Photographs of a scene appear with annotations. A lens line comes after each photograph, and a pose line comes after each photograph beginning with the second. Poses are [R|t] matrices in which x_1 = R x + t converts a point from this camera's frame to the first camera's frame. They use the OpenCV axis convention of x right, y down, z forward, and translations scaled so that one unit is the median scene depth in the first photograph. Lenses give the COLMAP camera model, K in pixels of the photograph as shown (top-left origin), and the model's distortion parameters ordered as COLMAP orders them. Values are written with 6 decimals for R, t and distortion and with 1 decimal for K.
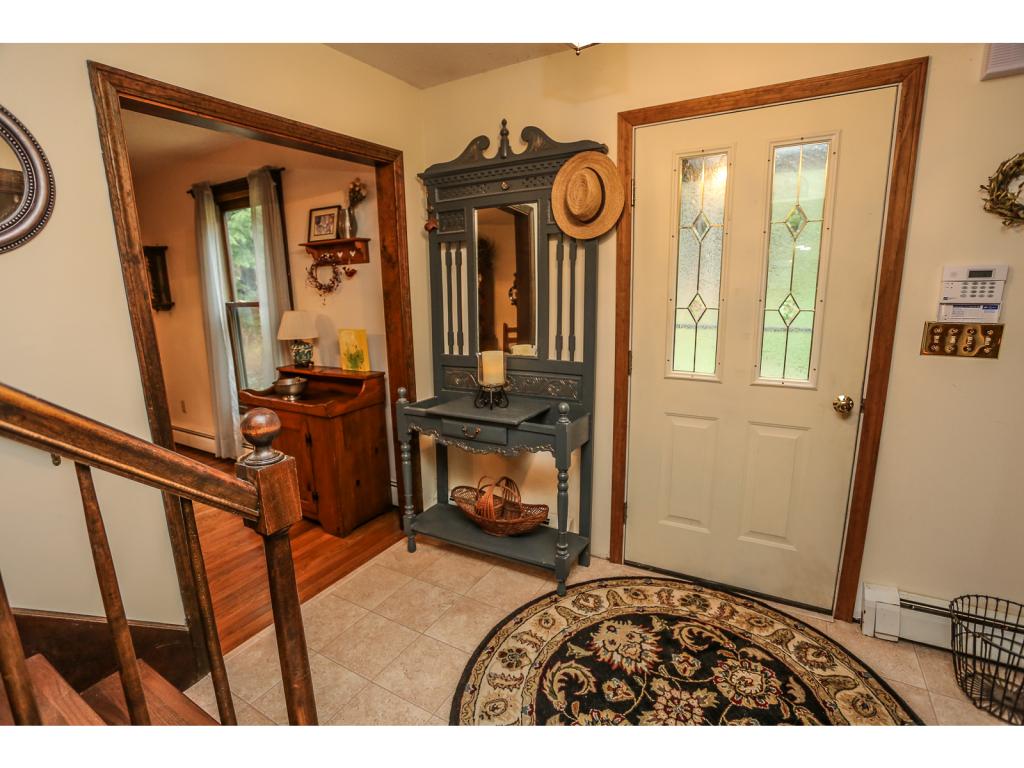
lens RADIAL K [[502.3, 0, 495.7], [0, 502.3, 387.4], [0, 0, 1]] dist [-0.071818, 0.031526]
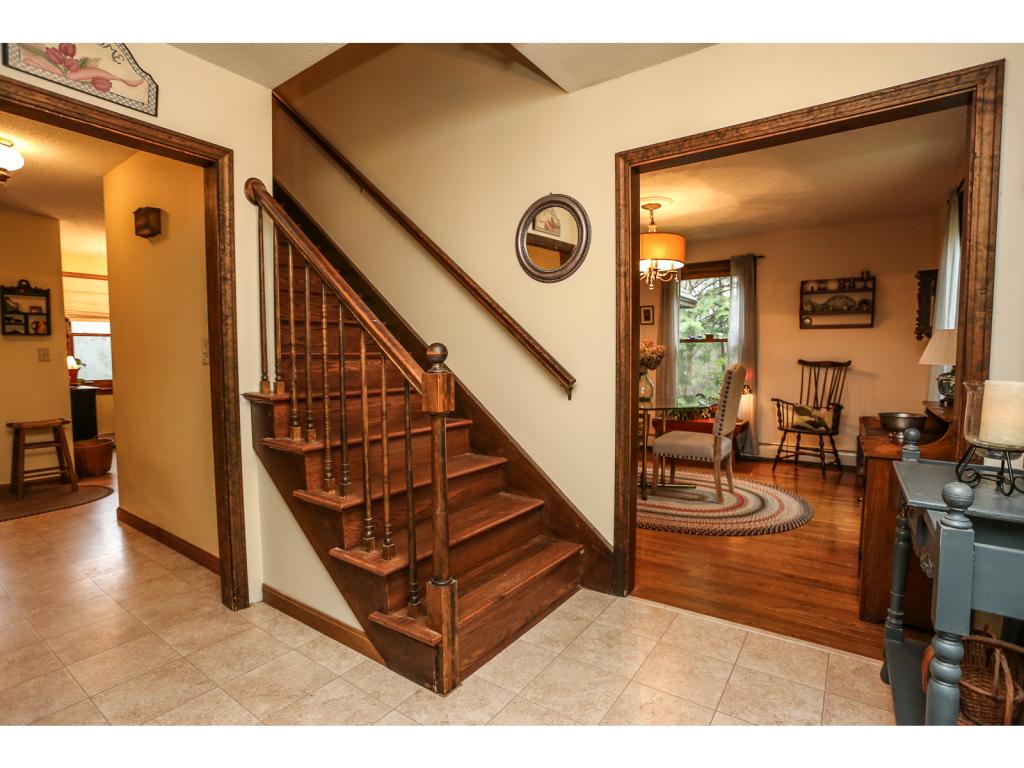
lens RADIAL K [[493.0, 0, 518.3], [0, 493.0, 384.7], [0, 0, 1]] dist [-0.071683, 0.025655]
pose [[-0.049902, 0.094660, -0.994258, 0.541116], [-0.203610, 0.973628, 0.102915, -0.020627], [0.977780, 0.207576, -0.029312, 0.574104]]
